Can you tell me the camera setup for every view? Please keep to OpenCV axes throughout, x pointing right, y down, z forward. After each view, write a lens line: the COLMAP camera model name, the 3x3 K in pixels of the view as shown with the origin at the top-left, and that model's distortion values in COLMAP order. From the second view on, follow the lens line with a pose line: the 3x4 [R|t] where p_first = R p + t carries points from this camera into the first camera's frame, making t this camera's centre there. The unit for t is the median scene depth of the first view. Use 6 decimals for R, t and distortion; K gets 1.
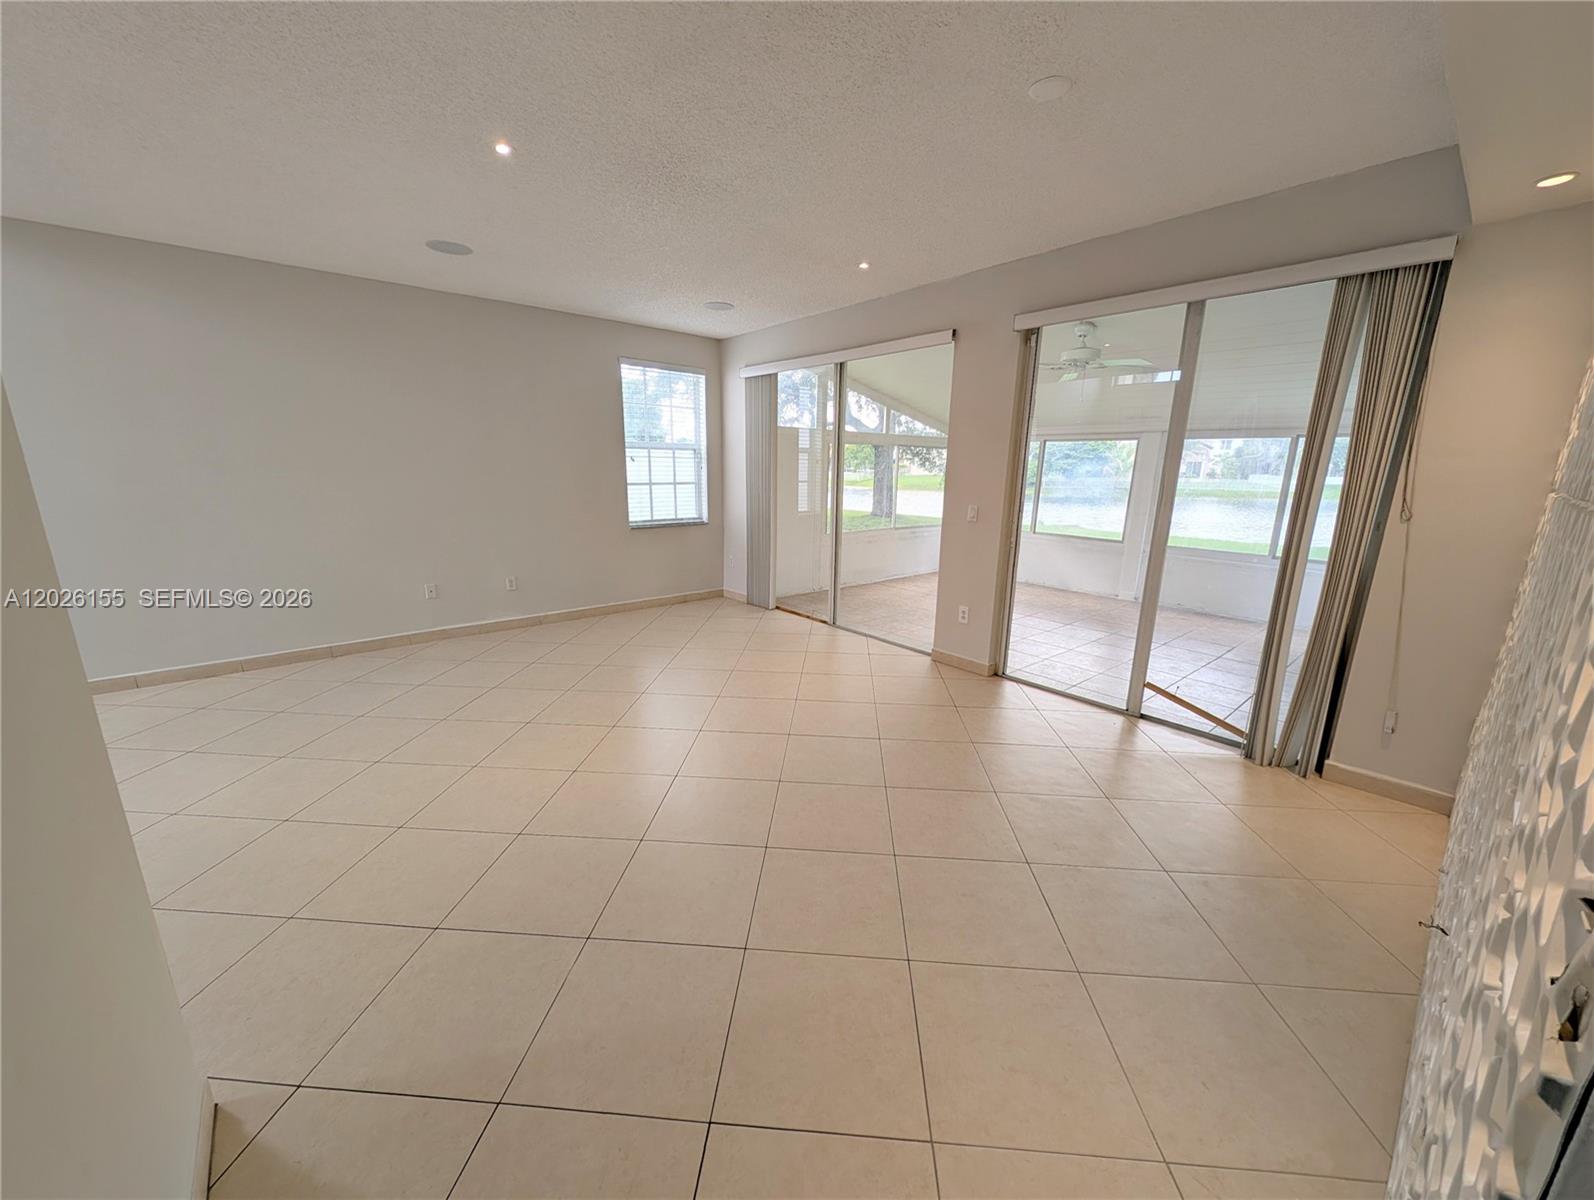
lens RADIAL K [[595.0, 0, 800.7], [0, 595.0, 605.2], [0, 0, 1]] dist [0.004559, -0.001719]
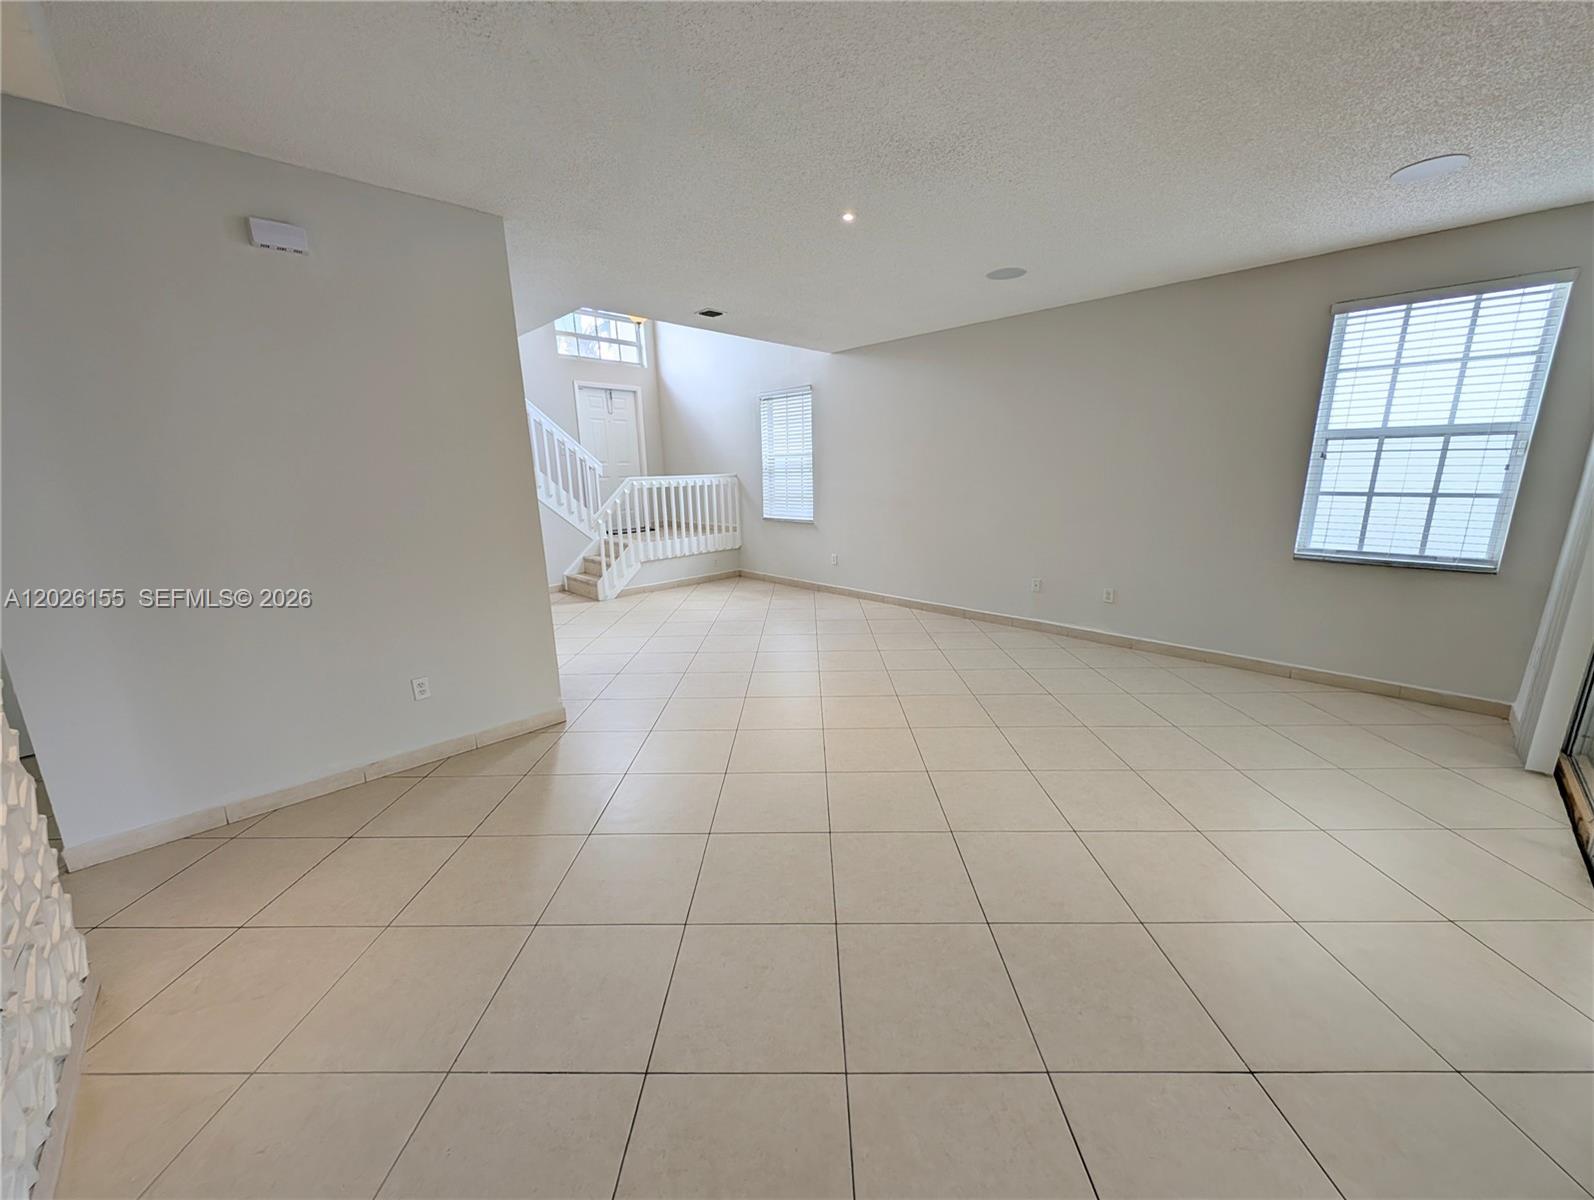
lens RADIAL K [[595.0, 0, 799.6], [0, 595.0, 604.5], [0, 0, 1]] dist [0.004559, -0.001719]
pose [[0.041863, 0.206672, -0.977514, 0.386986], [-0.213091, 0.957708, 0.193359, -0.094224], [0.976135, 0.200205, 0.084132, 0.420512]]
